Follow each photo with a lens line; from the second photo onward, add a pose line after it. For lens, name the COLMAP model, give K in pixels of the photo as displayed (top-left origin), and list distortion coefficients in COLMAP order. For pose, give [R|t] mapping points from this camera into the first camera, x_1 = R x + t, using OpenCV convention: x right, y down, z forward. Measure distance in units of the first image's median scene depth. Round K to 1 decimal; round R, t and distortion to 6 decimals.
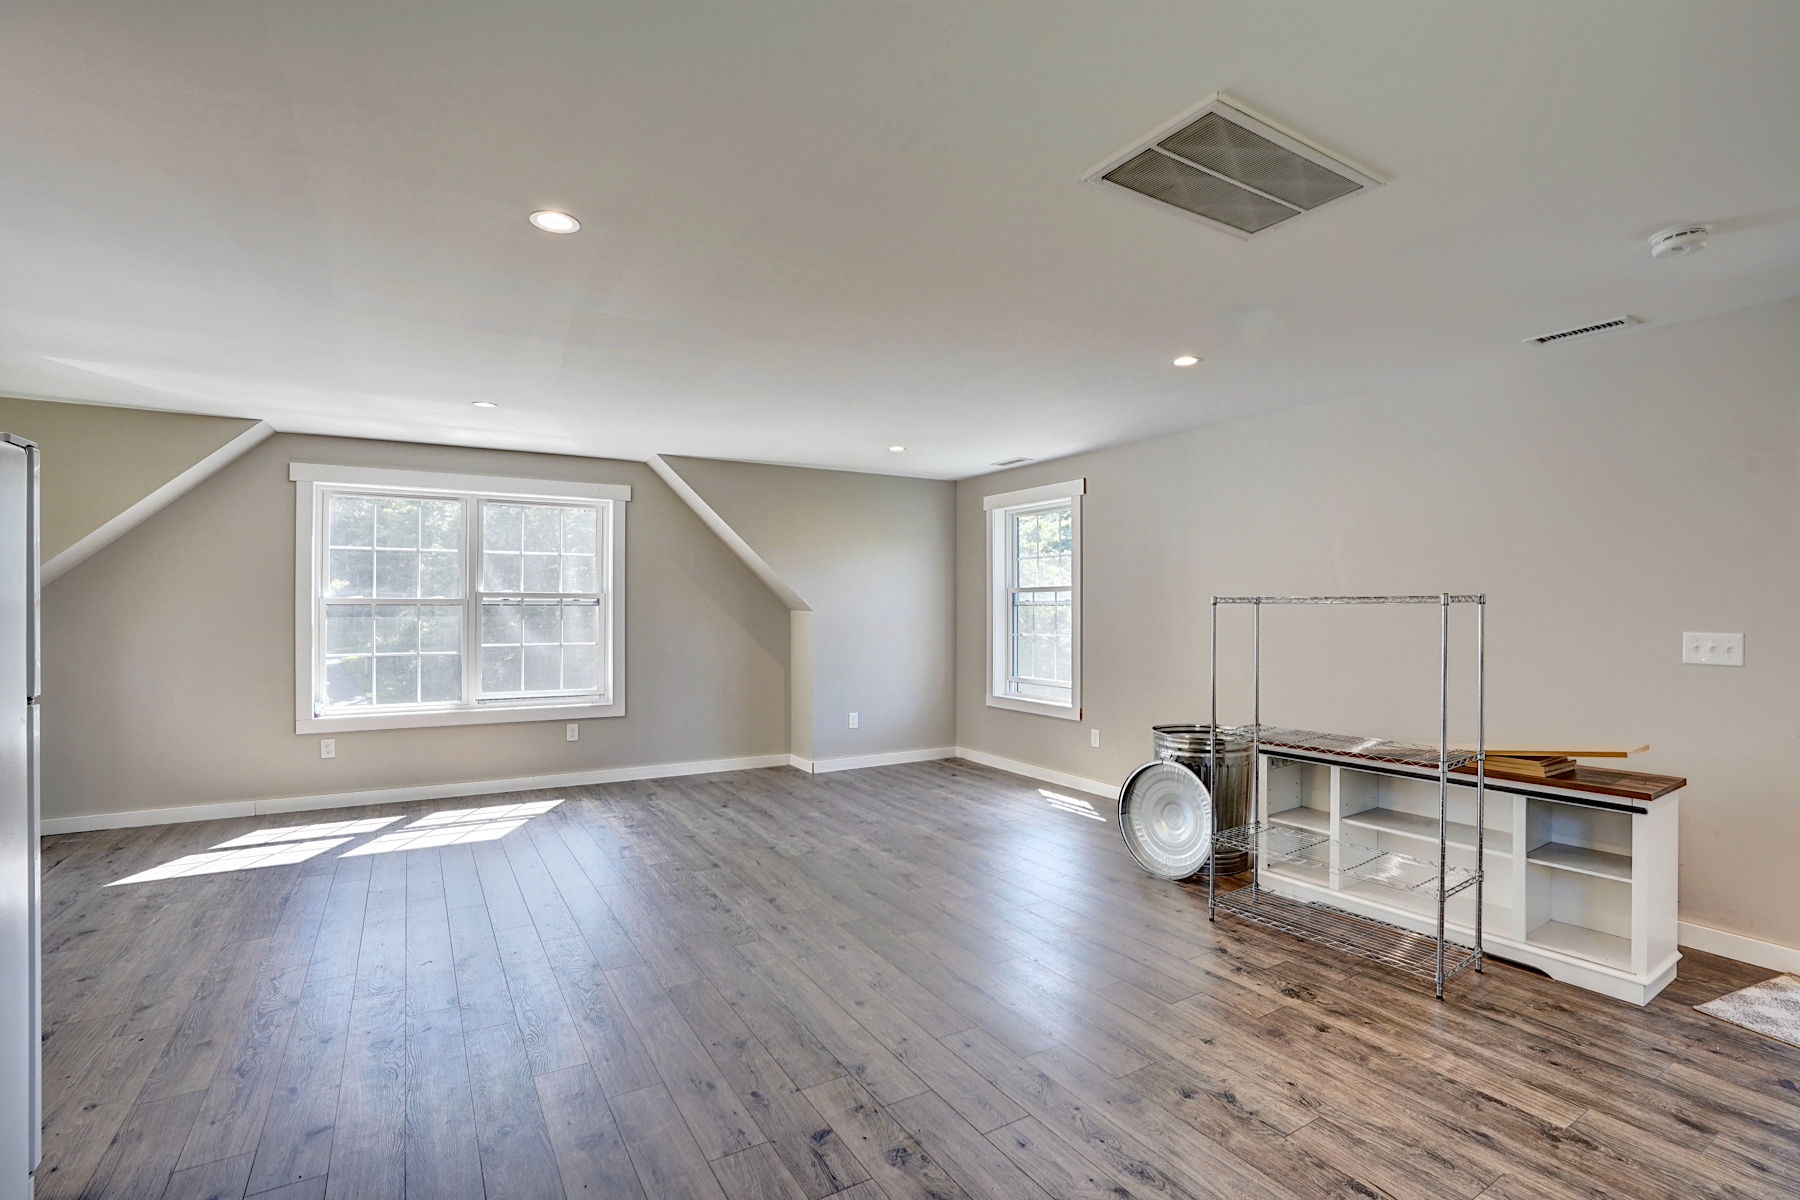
lens RADIAL K [[841.5, 0, 904.2], [0, 841.5, 602.2], [0, 0, 1]] dist [-0.063828, 0.024739]
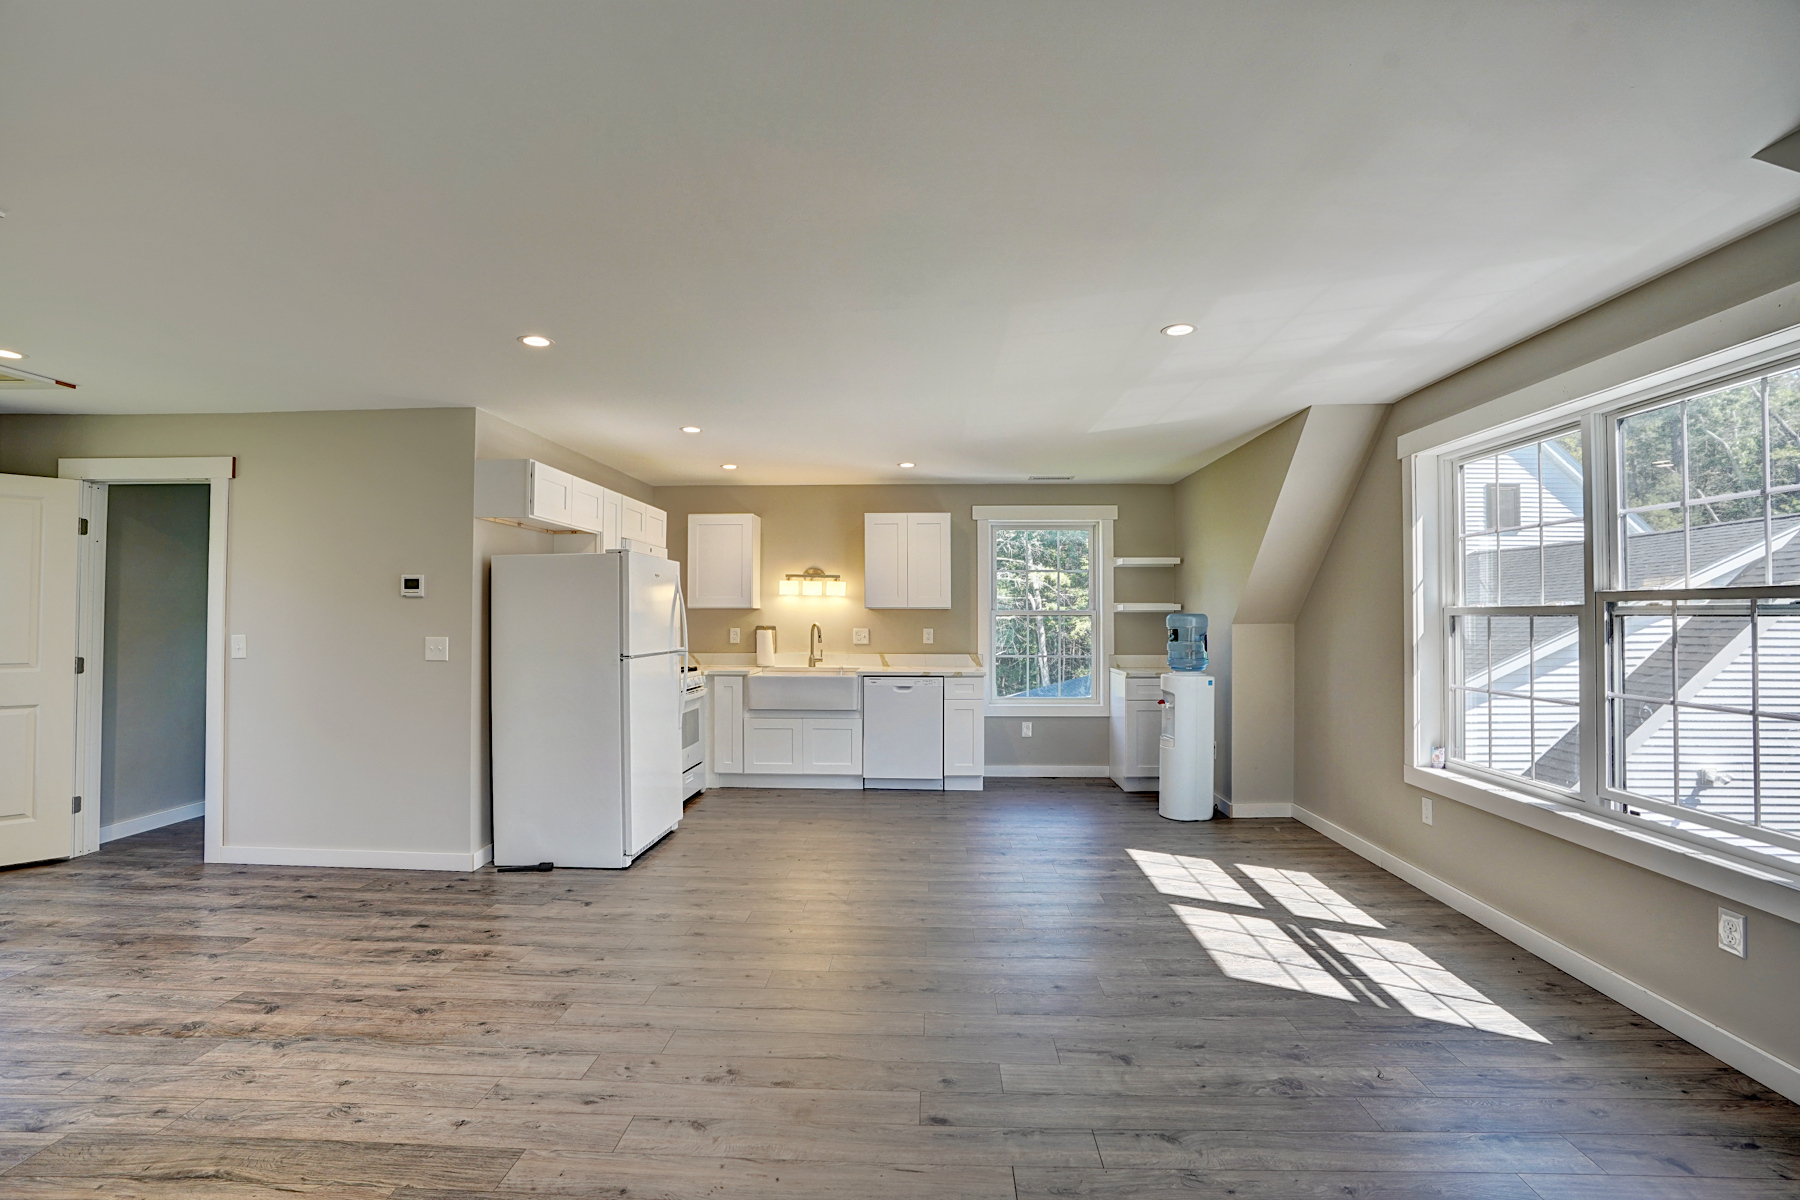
lens RADIAL K [[841.5, 0, 904.2], [0, 841.5, 602.2], [0, 0, 1]] dist [-0.063828, 0.024739]
pose [[-0.559240, -0.018369, -0.828802, 0.234459], [0.003371, 0.999696, -0.024431, 0.010721], [0.828999, -0.016457, -0.559008, 1.416052]]
